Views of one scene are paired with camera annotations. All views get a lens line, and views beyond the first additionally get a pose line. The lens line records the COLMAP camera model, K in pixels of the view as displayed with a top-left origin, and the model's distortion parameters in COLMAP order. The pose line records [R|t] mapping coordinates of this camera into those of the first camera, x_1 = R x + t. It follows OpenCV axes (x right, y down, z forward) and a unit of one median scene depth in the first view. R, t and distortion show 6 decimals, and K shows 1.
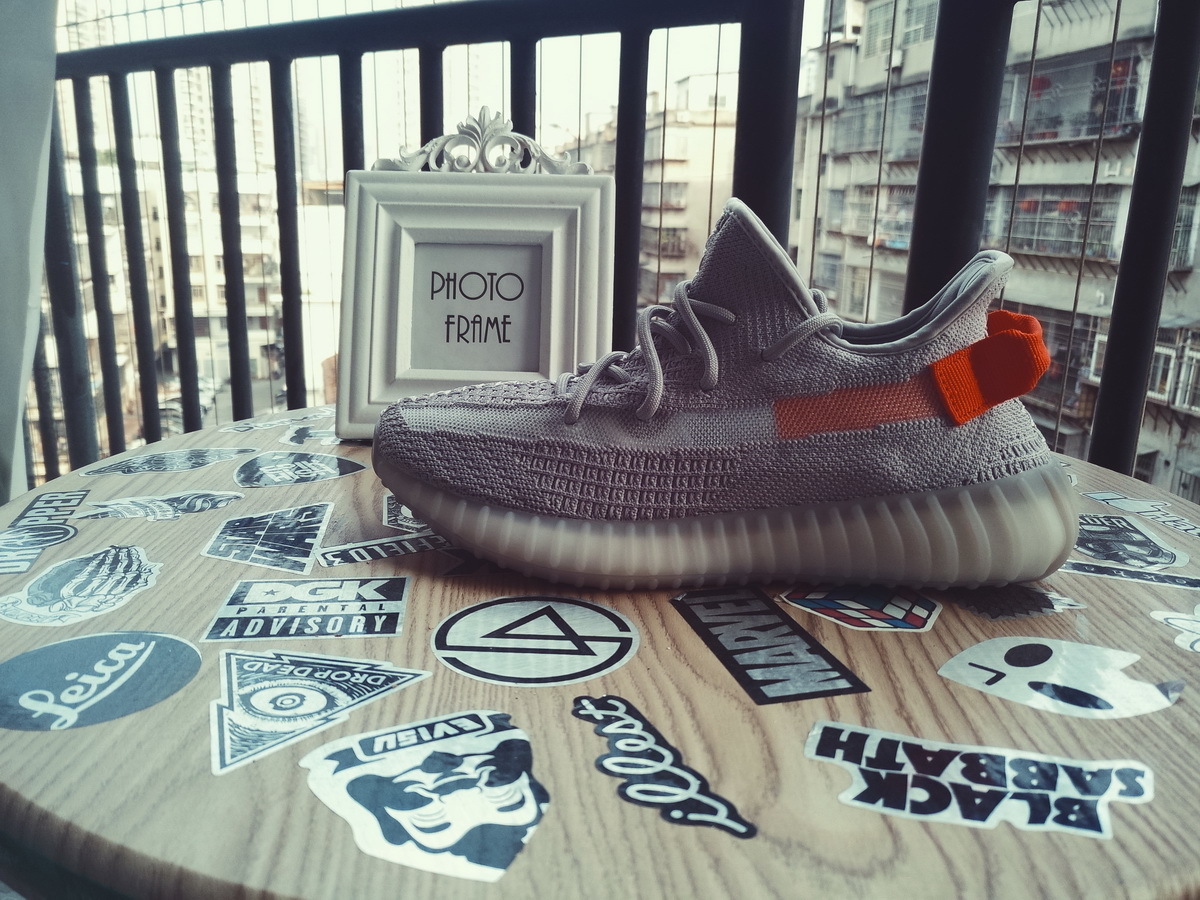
lens RADIAL K [[953.6, 0, 600.5], [0, 953.6, 449.0], [0, 0, 1]] dist [0.009459, -0.011443]
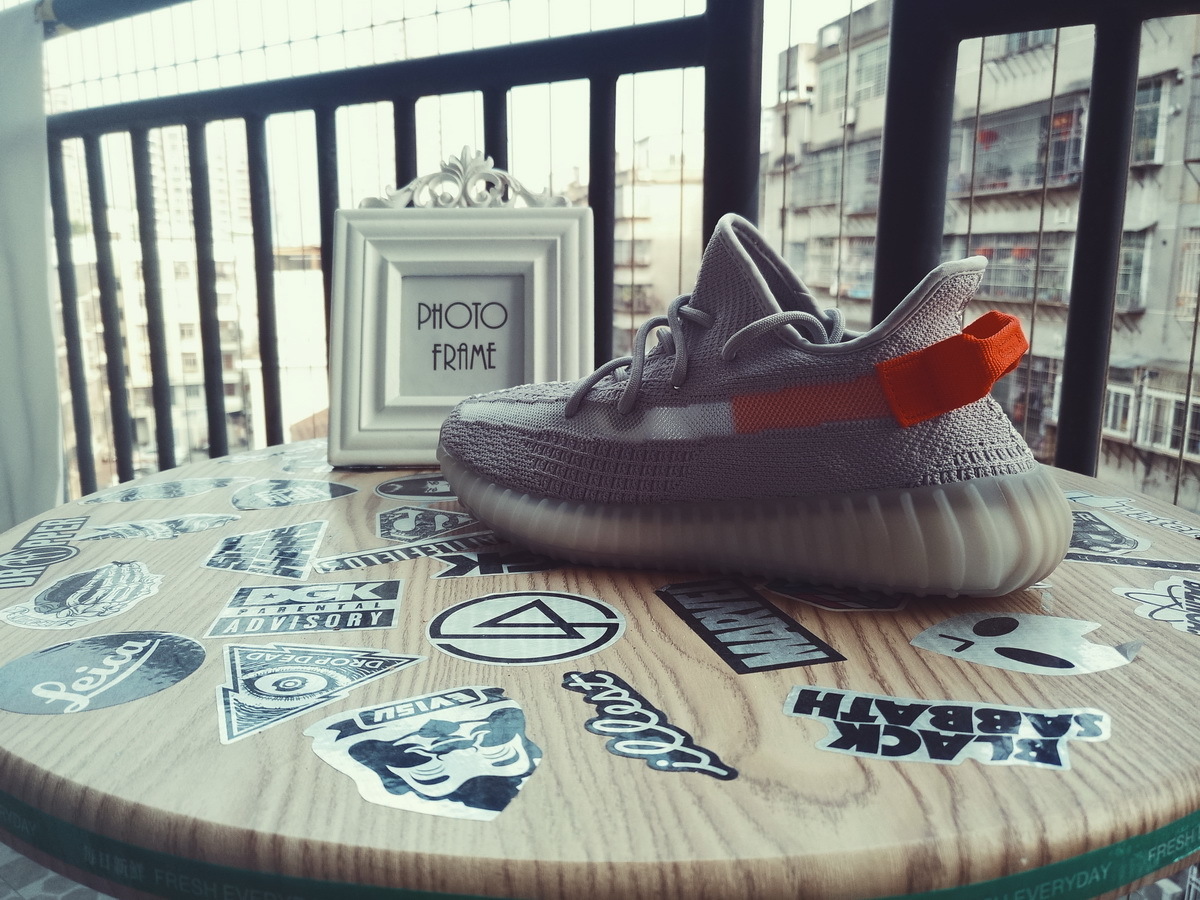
lens RADIAL K [[957.6, 0, 601.0], [0, 957.6, 453.5], [0, 0, 1]] dist [-0.002087, 0.003414]
pose [[0.999493, -0.029090, 0.012959, 0.005917], [0.029731, 0.998184, -0.052387, 0.068333], [-0.011412, 0.052745, 0.998543, -0.057136]]
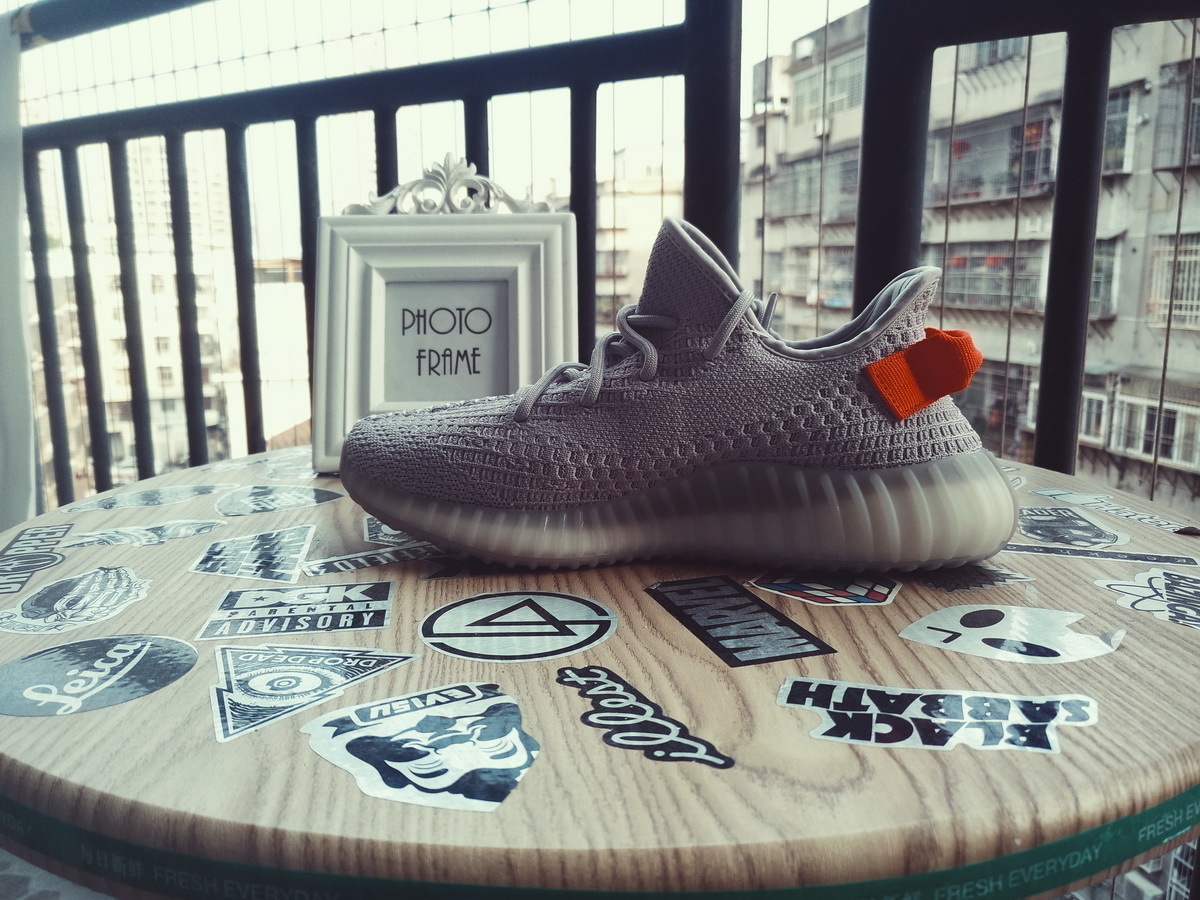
lens RADIAL K [[958.8, 0, 599.7], [0, 958.8, 451.6], [0, 0, 1]] dist [-0.005532, 0.010044]
pose [[0.998678, -0.038768, 0.033766, -0.007141], [0.040891, 0.997071, -0.064626, 0.082345], [-0.031162, 0.065922, 0.997338, -0.065406]]
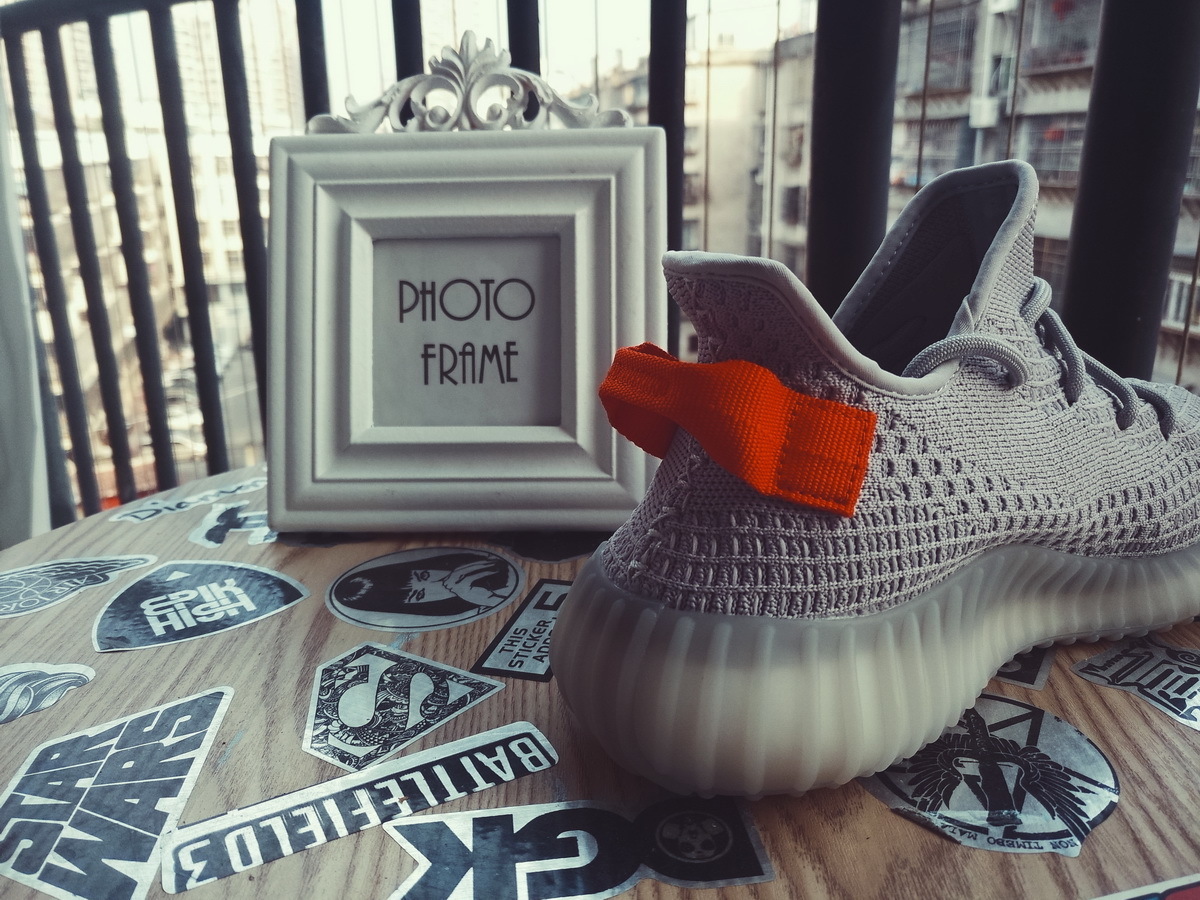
lens RADIAL K [[965.0, 0, 598.0], [0, 965.0, 444.6], [0, 0, 1]] dist [0.002505, 0.004254]
pose [[0.998775, -0.031017, -0.038553, -0.022861], [0.032704, 0.998500, 0.043920, -0.173958], [0.037133, -0.045127, 0.998291, 0.573015]]
